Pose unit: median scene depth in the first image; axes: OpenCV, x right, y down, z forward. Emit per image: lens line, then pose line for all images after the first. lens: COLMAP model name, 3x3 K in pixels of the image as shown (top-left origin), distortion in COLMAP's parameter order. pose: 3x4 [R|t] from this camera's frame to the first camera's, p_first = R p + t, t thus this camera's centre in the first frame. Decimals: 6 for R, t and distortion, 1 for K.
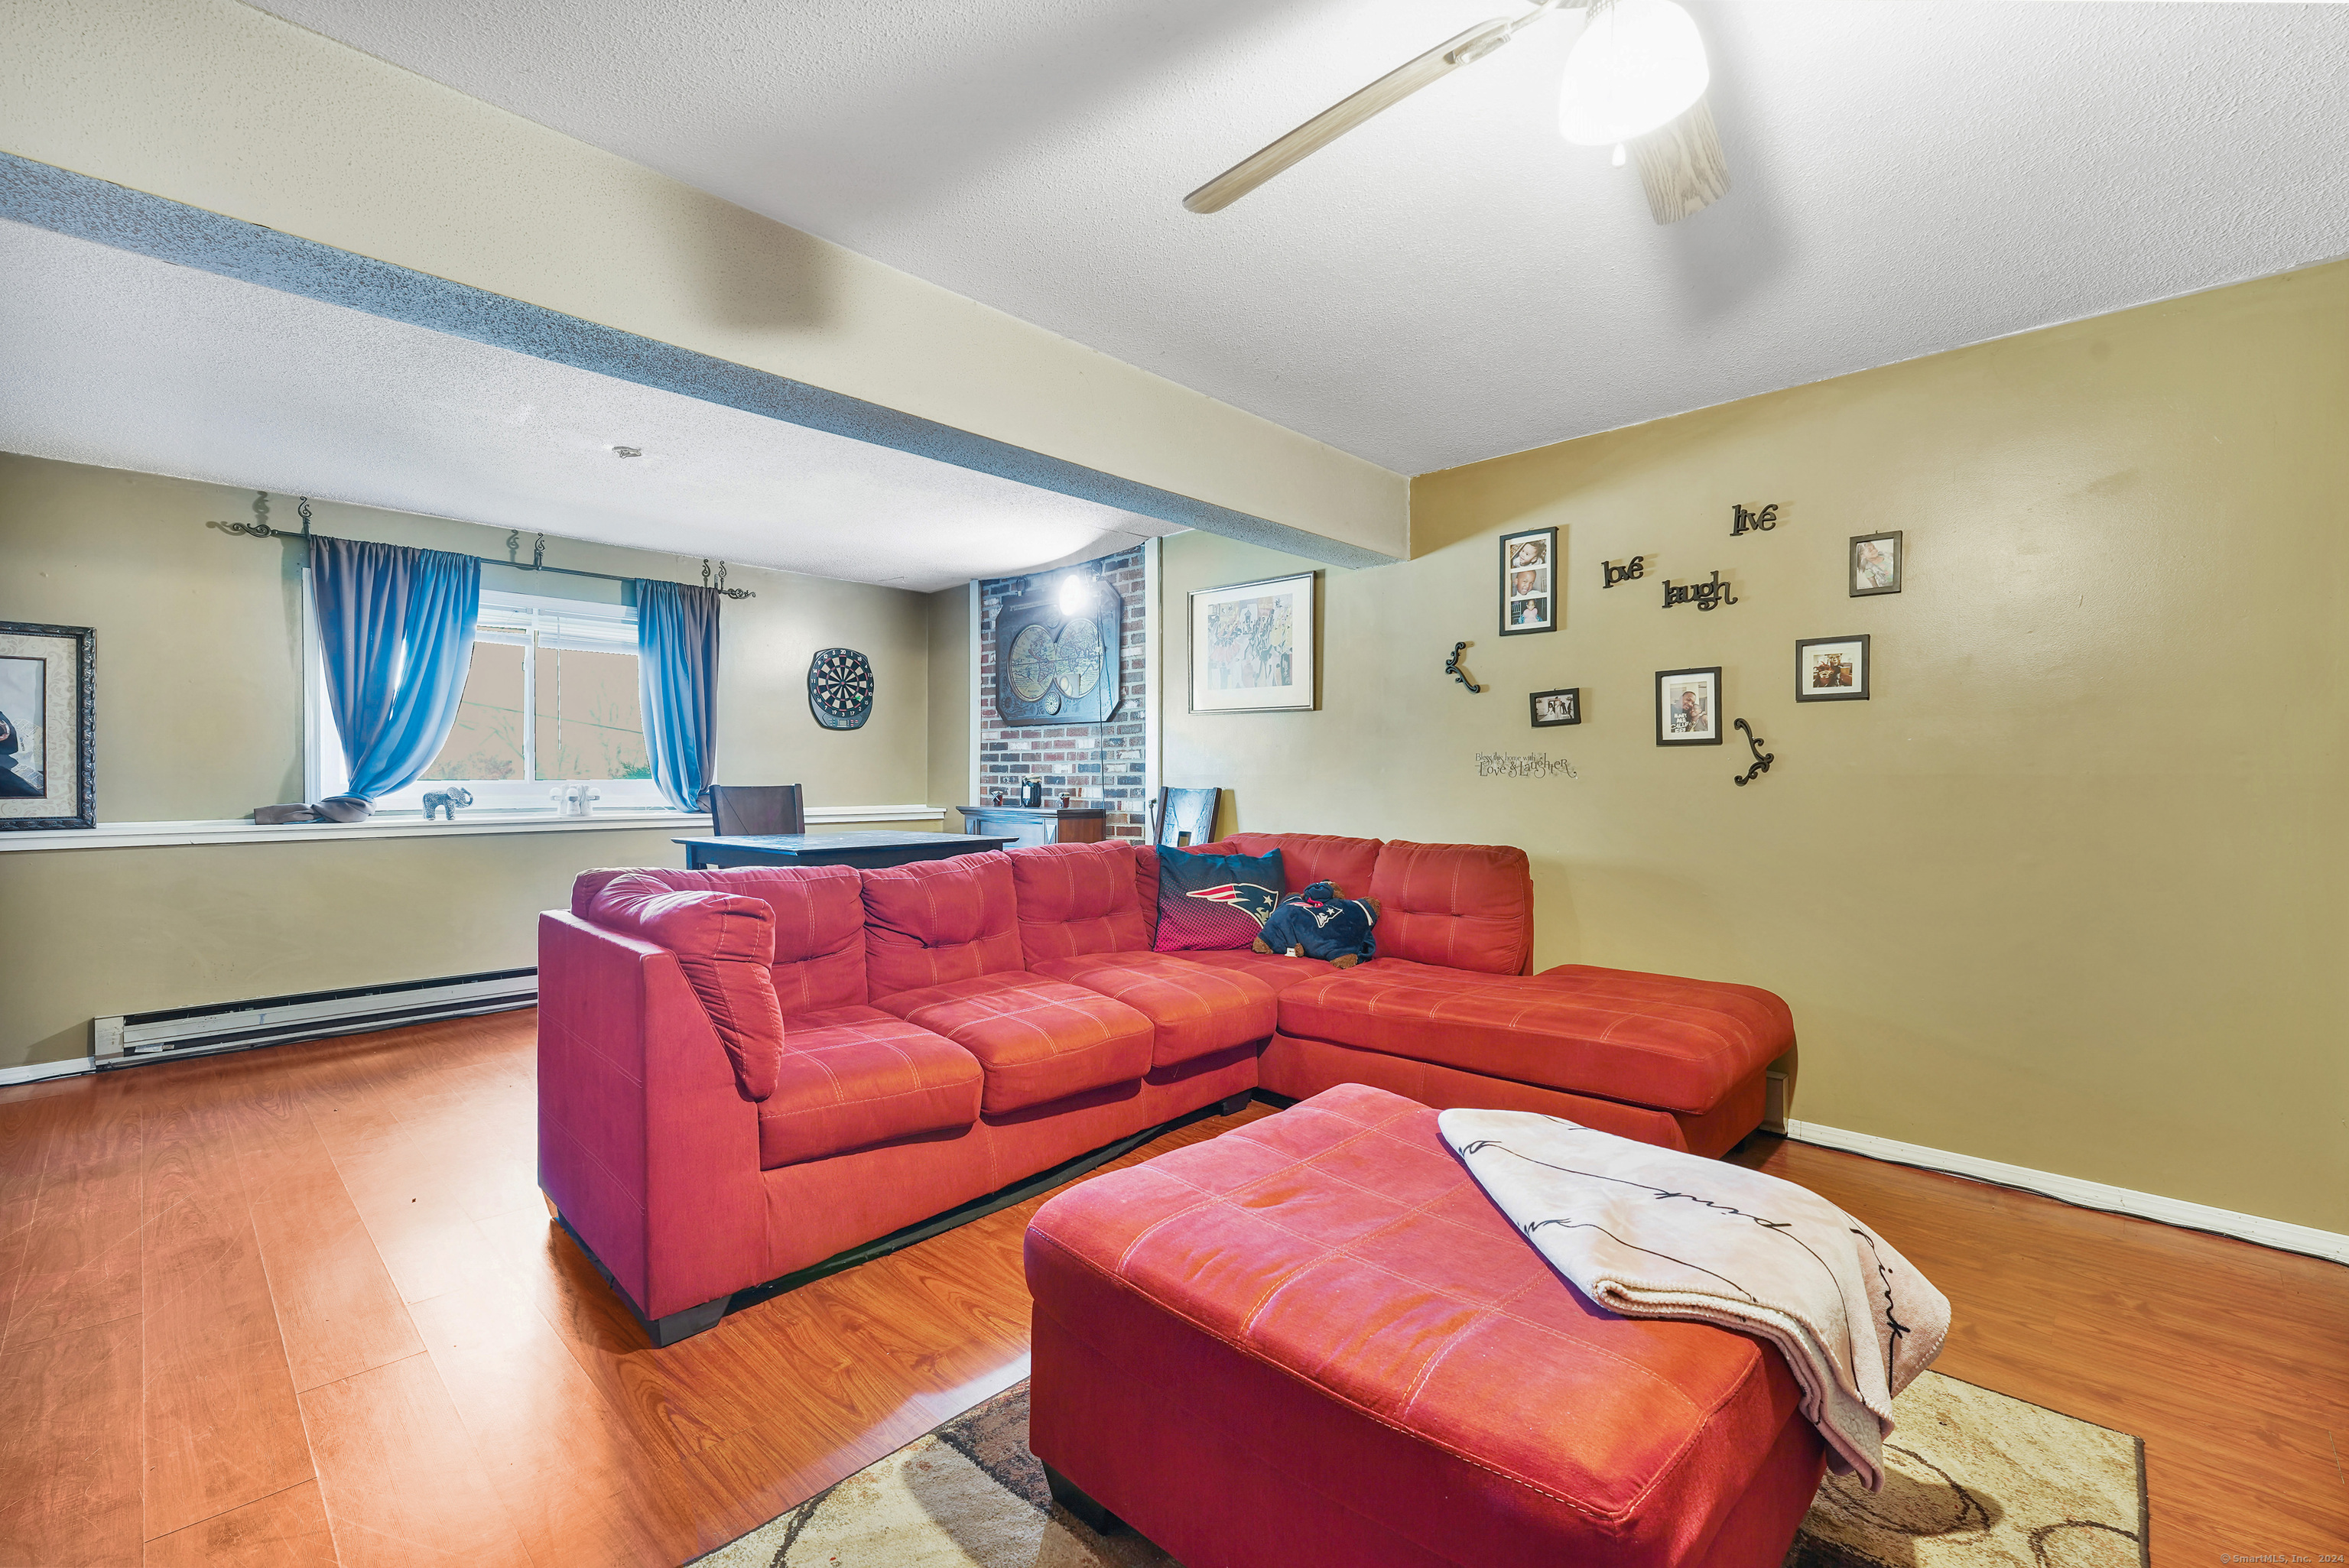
lens RADIAL K [[1003.9, 0, 1145.4], [0, 1003.9, 768.9], [0, 0, 1]] dist [0.017237, 0.000020]
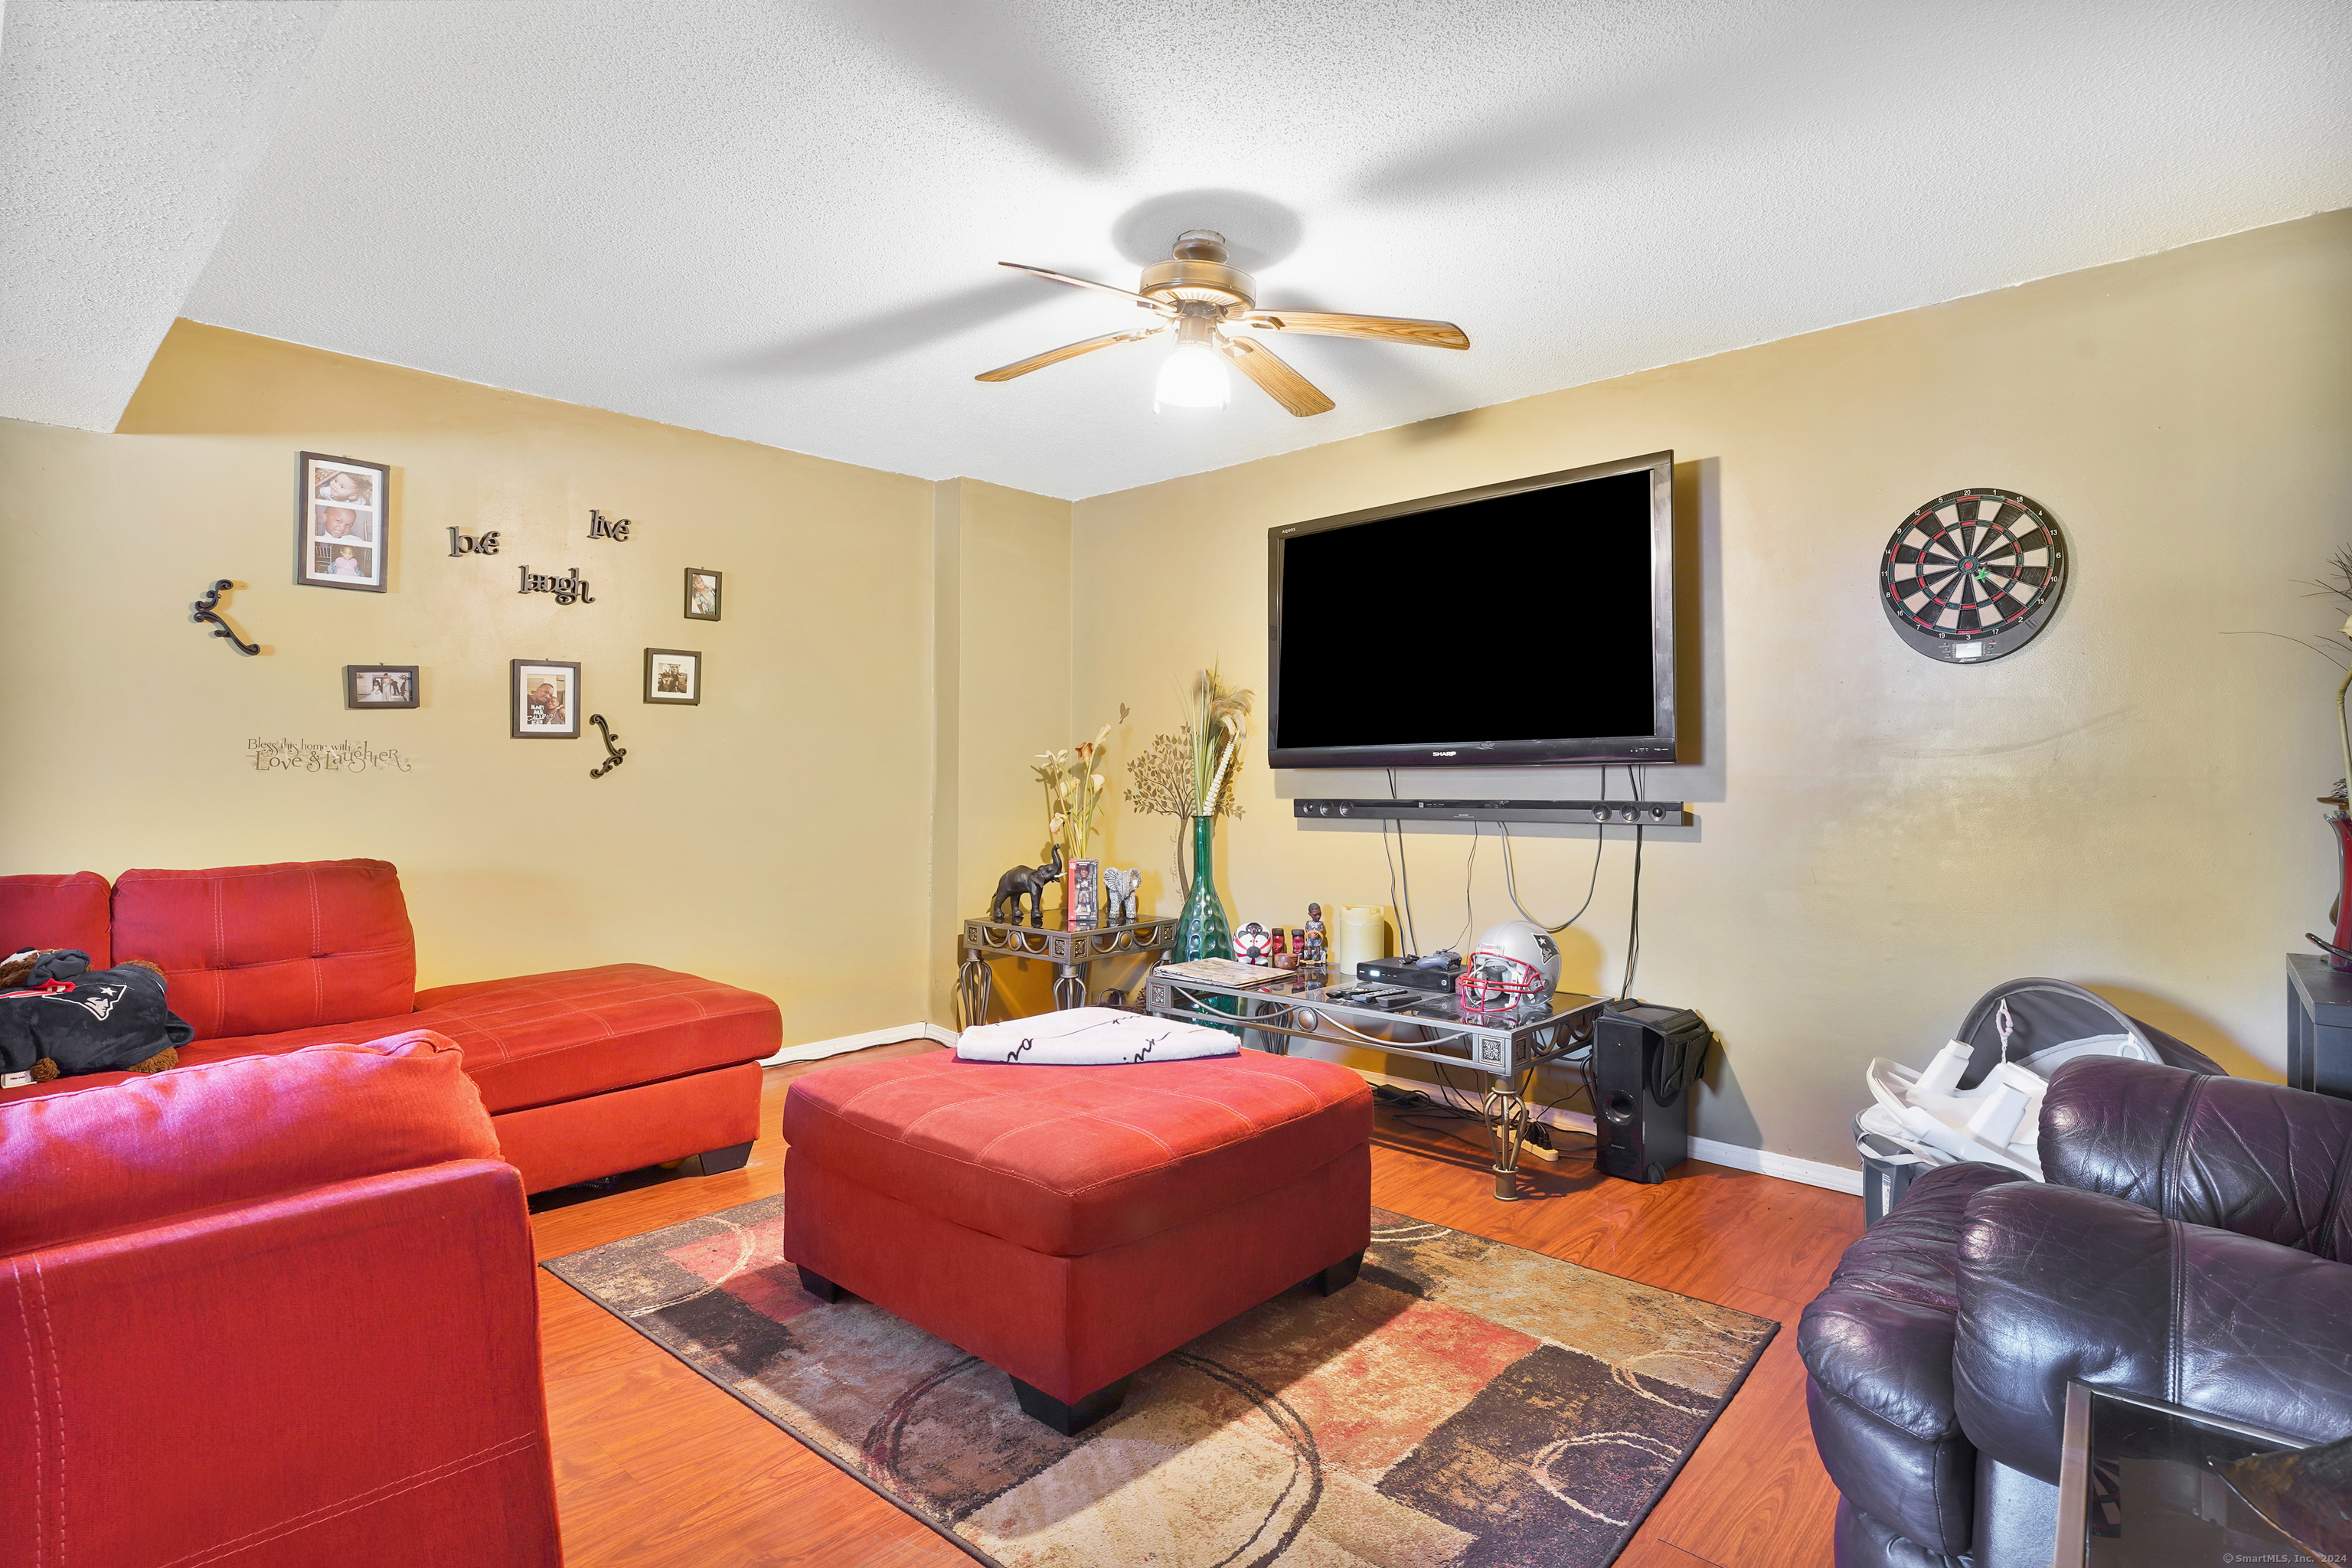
lens RADIAL K [[1165.7, 0, 1174.0], [0, 1165.7, 751.3], [0, 0, 1]] dist [0.022077, -0.000386]
pose [[-0.032350, 0.011629, 0.999409, -0.440434], [-0.006662, 0.999908, -0.011850, -0.000952], [-0.999454, -0.007041, -0.032269, 0.302309]]
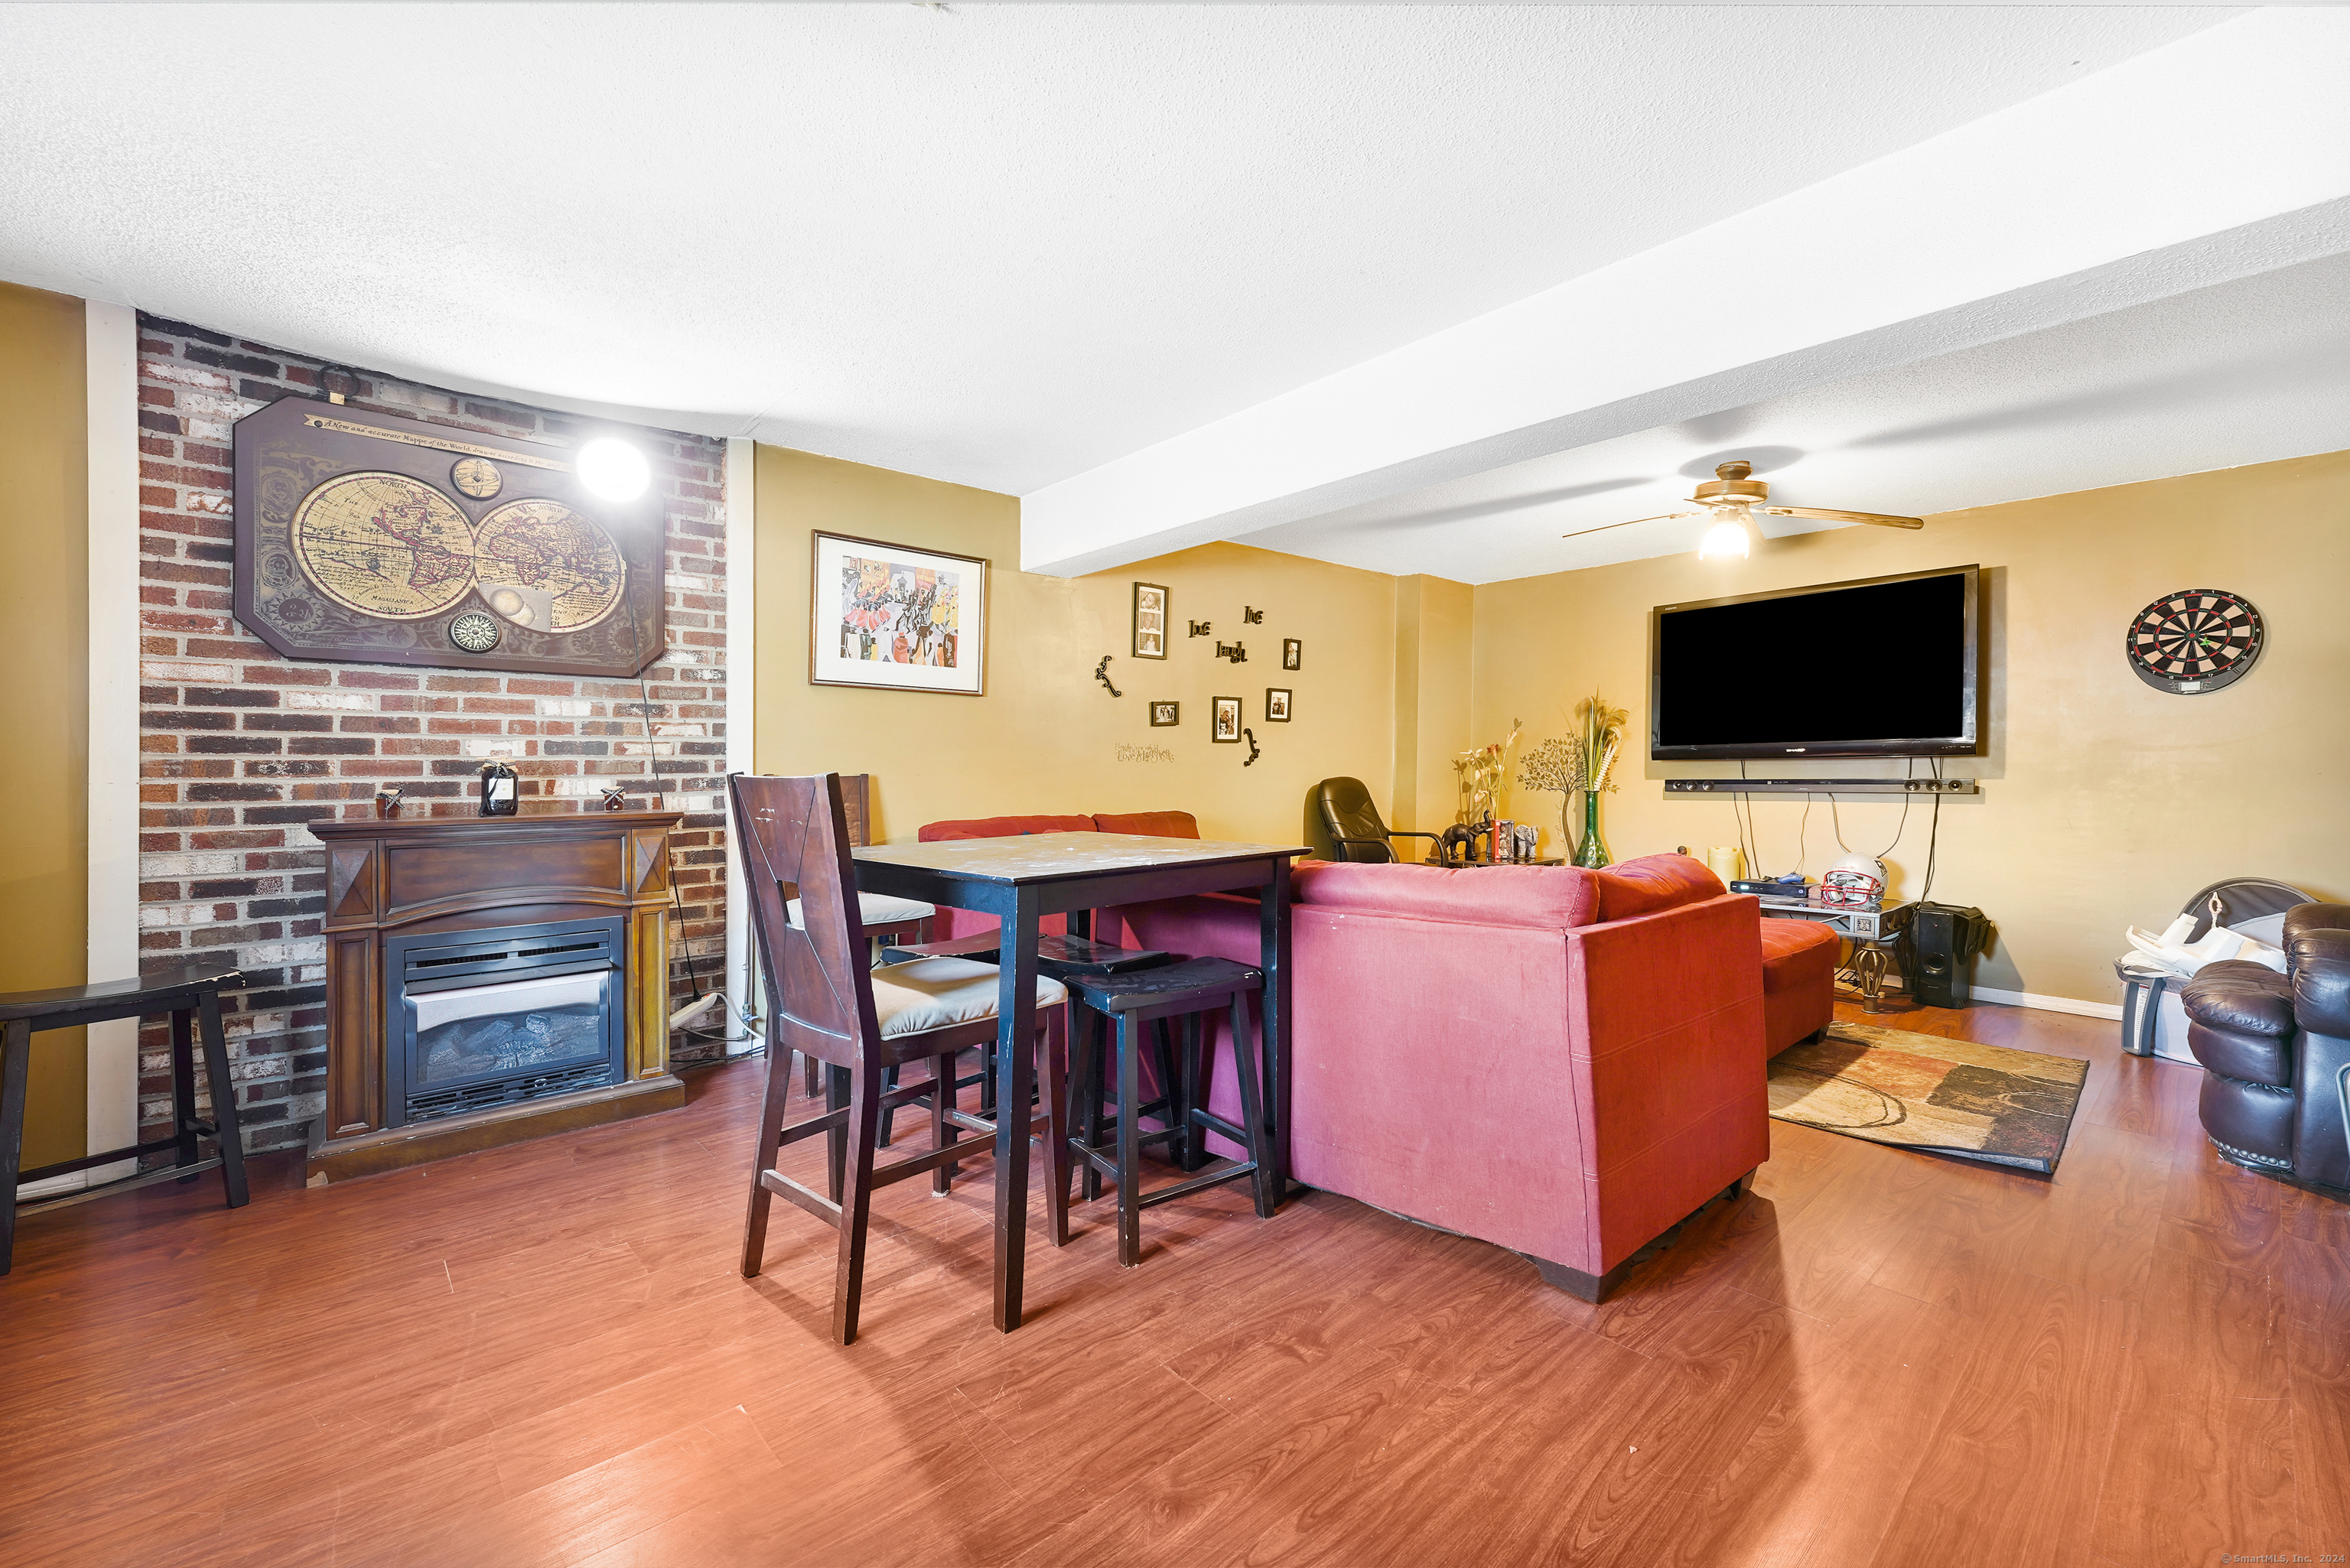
lens RADIAL K [[950.4, 0, 1175.0], [0, 950.4, 784.0], [0, 0, 1]] dist [0.001947, 0.000763]
pose [[0.070588, -0.021574, 0.997272, -0.731580], [-0.005508, 0.999742, 0.022018, 0.007622], [-0.997490, -0.007047, 0.070451, 0.690493]]
